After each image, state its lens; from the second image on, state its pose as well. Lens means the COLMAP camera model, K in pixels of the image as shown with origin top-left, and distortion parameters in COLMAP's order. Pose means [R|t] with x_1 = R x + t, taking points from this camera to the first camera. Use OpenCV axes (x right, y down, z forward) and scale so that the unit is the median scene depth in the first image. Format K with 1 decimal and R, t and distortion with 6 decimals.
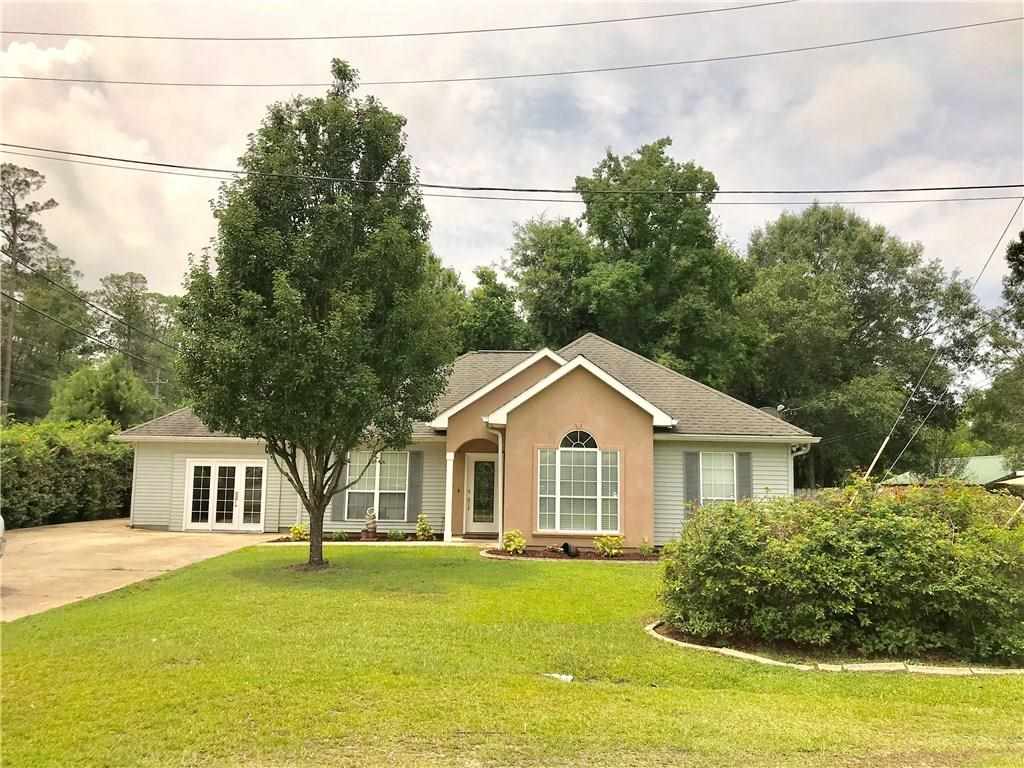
lens RADIAL K [[846.5, 0, 512.0], [0, 846.5, 384.0], [0, 0, 1]] dist [0.051662, -0.058621]
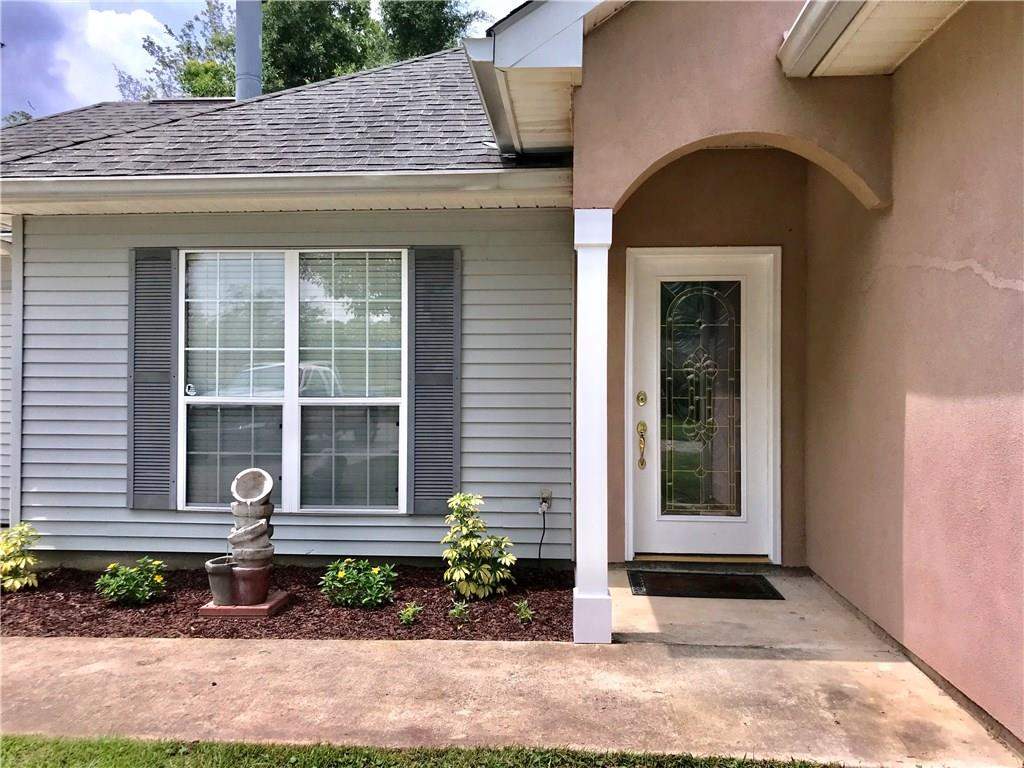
lens RADIAL K [[846.5, 0, 512.0], [0, 846.5, 384.0], [0, 0, 1]] dist [0.051662, -0.058621]
pose [[0.999161, -0.014264, -0.038391, -0.083480], [0.018080, 0.994726, 0.100966, 0.099562], [0.036749, -0.101575, 0.994149, 0.769331]]
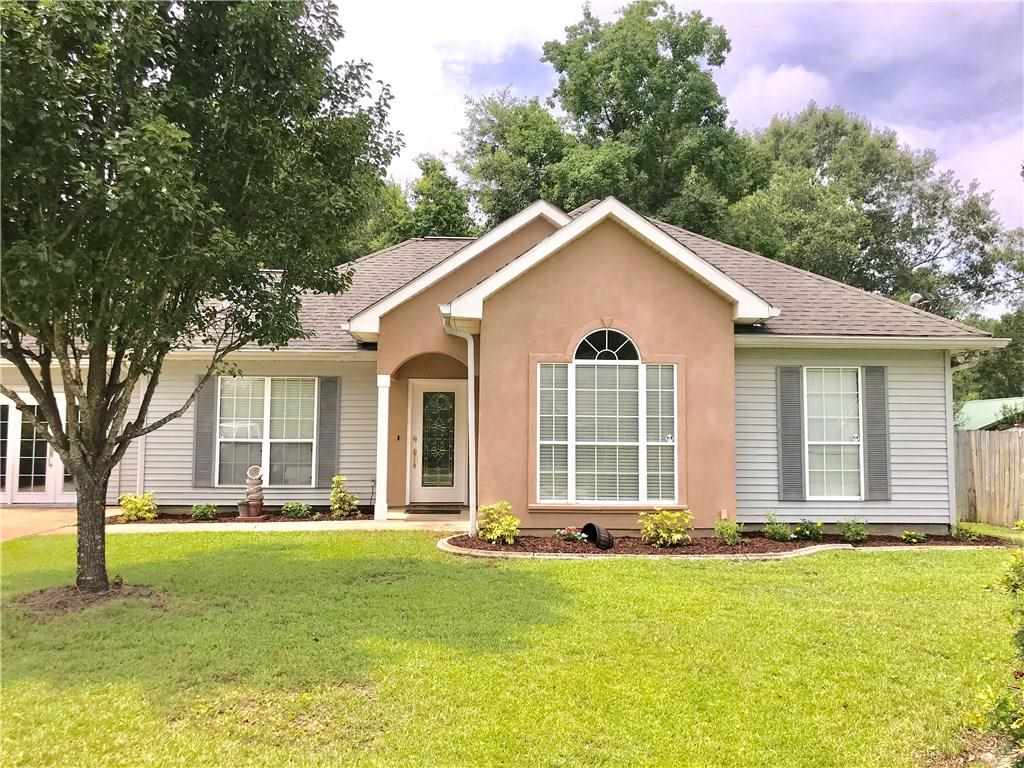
lens RADIAL K [[846.5, 0, 512.0], [0, 846.5, 384.0], [0, 0, 1]] dist [0.051662, -0.058621]
pose [[0.997060, -0.005578, 0.076420, -0.026752], [0.001613, 0.998654, 0.051851, 0.054607], [-0.076607, -0.051575, 0.995727, 0.375358]]
